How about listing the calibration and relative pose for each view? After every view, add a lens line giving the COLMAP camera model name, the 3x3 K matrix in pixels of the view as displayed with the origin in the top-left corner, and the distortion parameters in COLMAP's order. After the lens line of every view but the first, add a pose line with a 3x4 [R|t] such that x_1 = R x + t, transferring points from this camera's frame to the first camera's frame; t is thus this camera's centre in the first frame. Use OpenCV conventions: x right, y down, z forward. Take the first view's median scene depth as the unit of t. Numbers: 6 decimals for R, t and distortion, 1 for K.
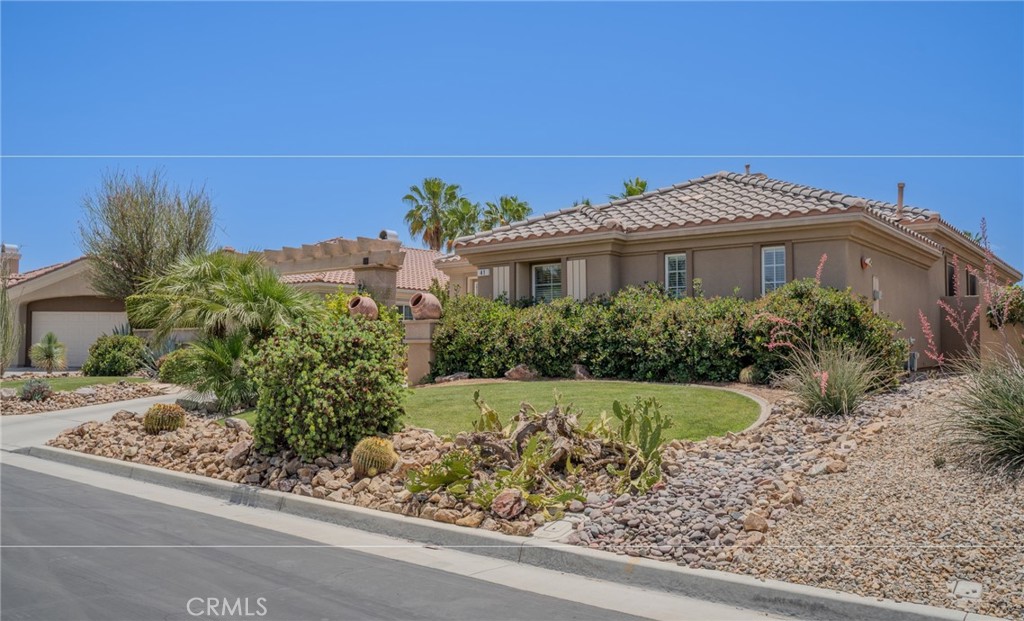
lens RADIAL K [[821.6, 0, 512.0], [0, 821.6, 310.5], [0, 0, 1]] dist [-0.000281, -0.000398]
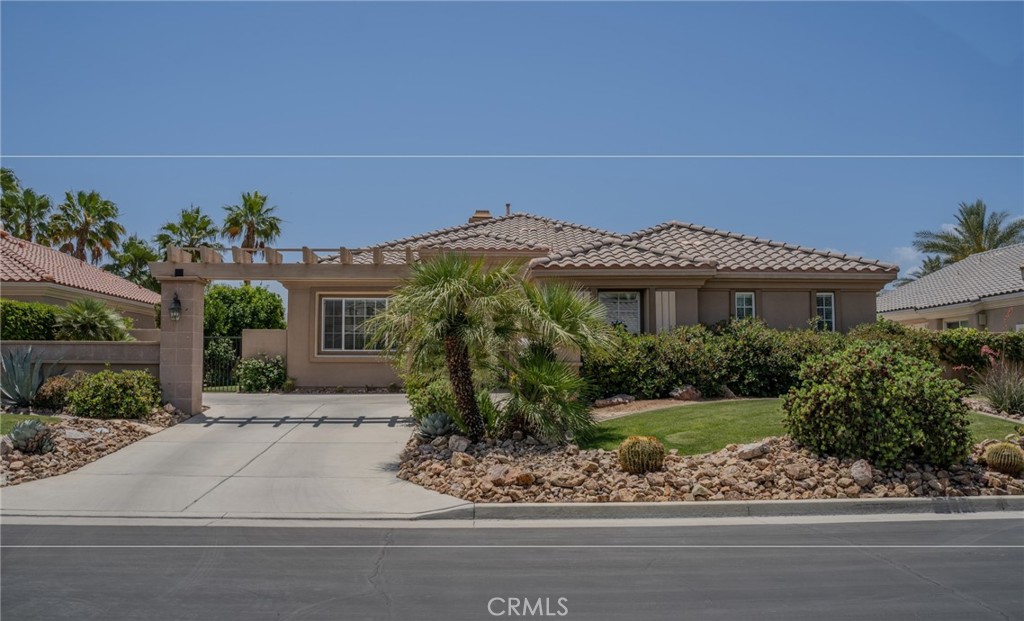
lens RADIAL K [[821.6, 0, 512.0], [0, 821.6, 310.5], [0, 0, 1]] dist [-0.000281, -0.000398]
pose [[0.789521, 0.043941, 0.612148, -0.781285], [-0.028486, 0.998982, -0.034969, 0.009261], [-0.613062, 0.010171, 0.789970, 0.255982]]
